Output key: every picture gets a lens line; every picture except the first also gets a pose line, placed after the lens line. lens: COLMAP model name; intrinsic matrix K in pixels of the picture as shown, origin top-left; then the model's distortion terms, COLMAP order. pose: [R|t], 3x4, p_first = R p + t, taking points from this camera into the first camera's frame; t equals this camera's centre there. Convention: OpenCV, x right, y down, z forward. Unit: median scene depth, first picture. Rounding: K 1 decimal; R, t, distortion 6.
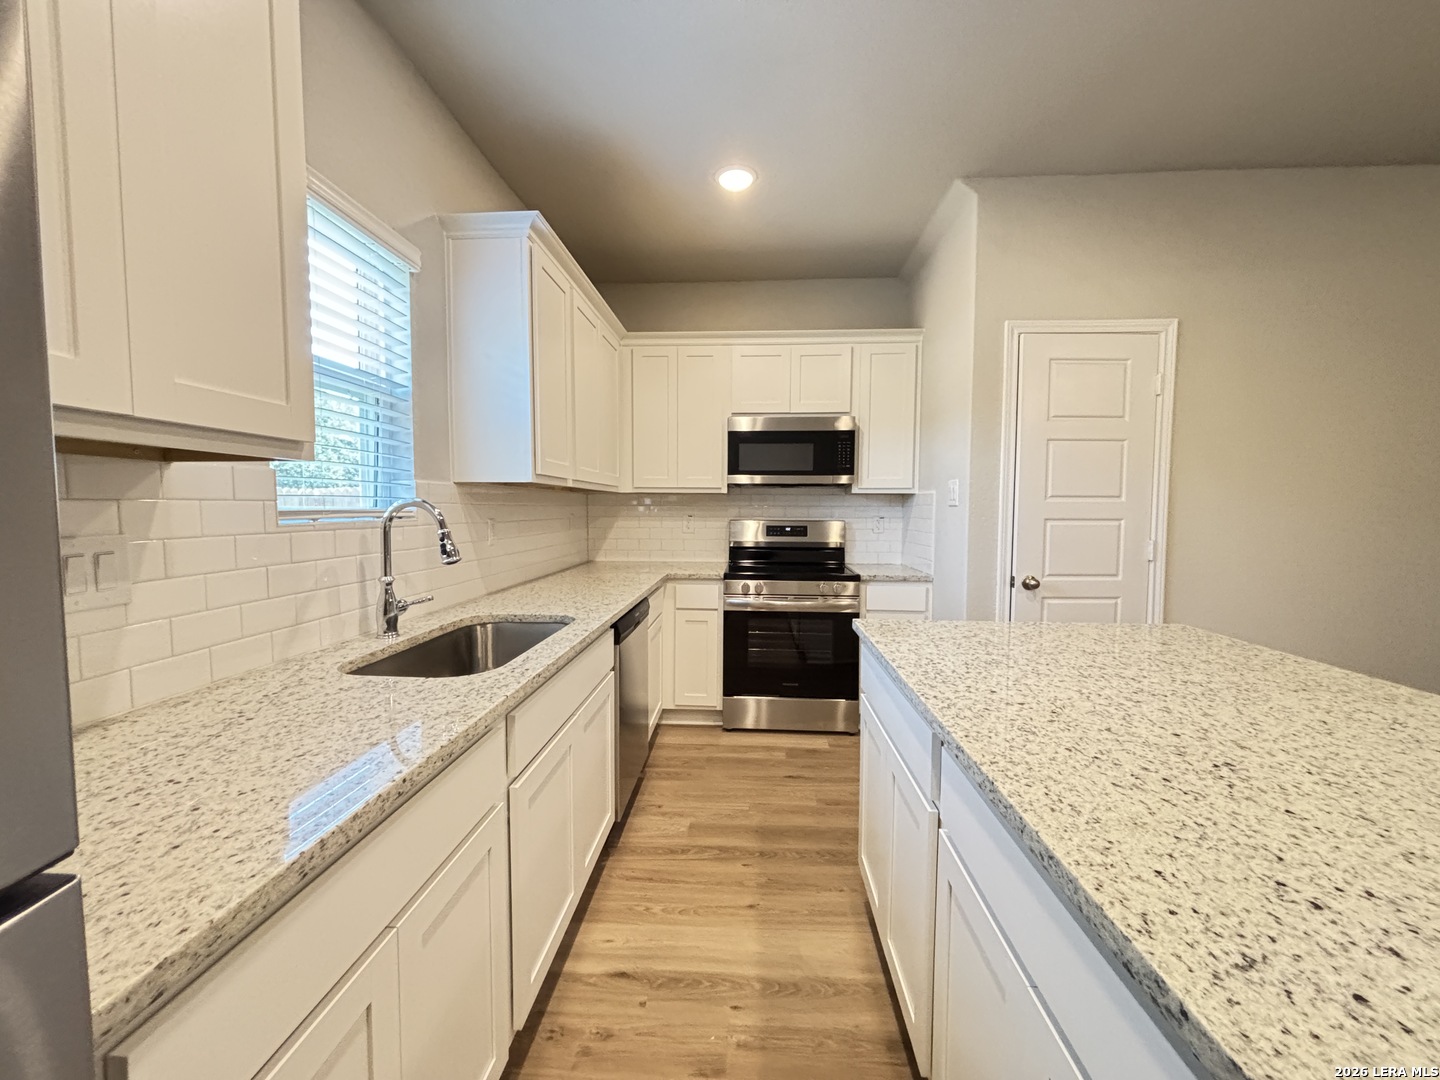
lens RADIAL K [[578.2, 0, 720.0], [0, 578.2, 540.0], [0, 0, 1]] dist [0.030001, 0.000013]
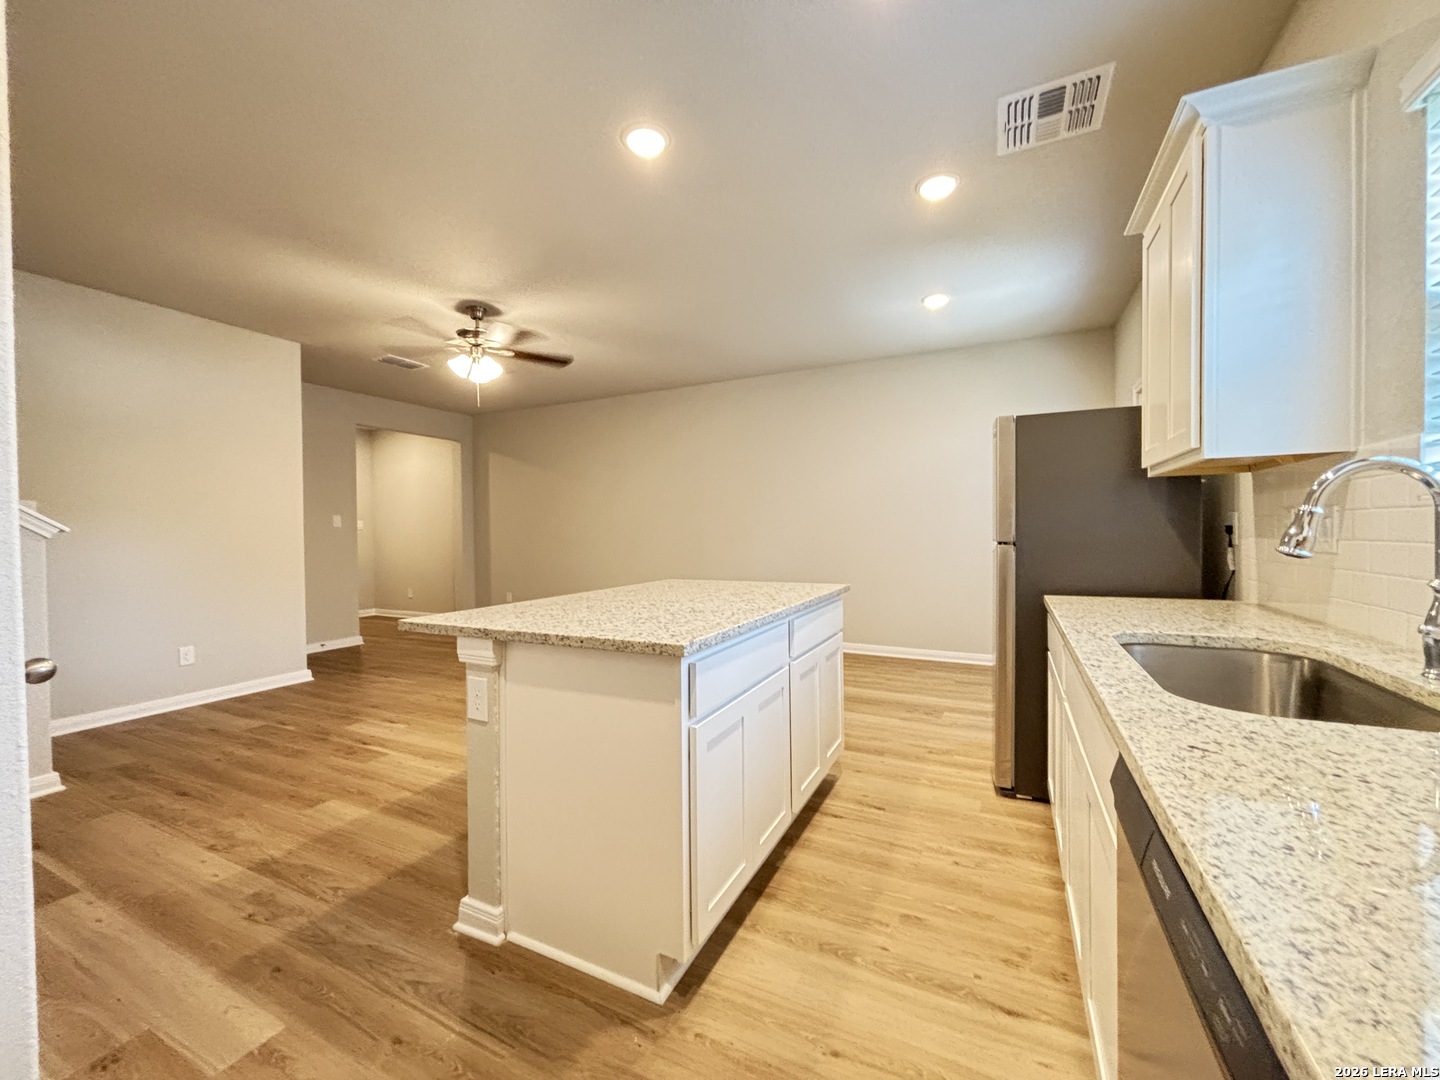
lens RADIAL K [[579.2, 0, 720.0], [0, 579.2, 540.0], [0, 0, 1]] dist [-0.001223, 0.000139]
pose [[-0.922084, 0.001560, 0.386988, -0.051149], [0.031597, 0.996956, 0.071270, -0.023833], [-0.385699, 0.077944, -0.919326, 0.953920]]
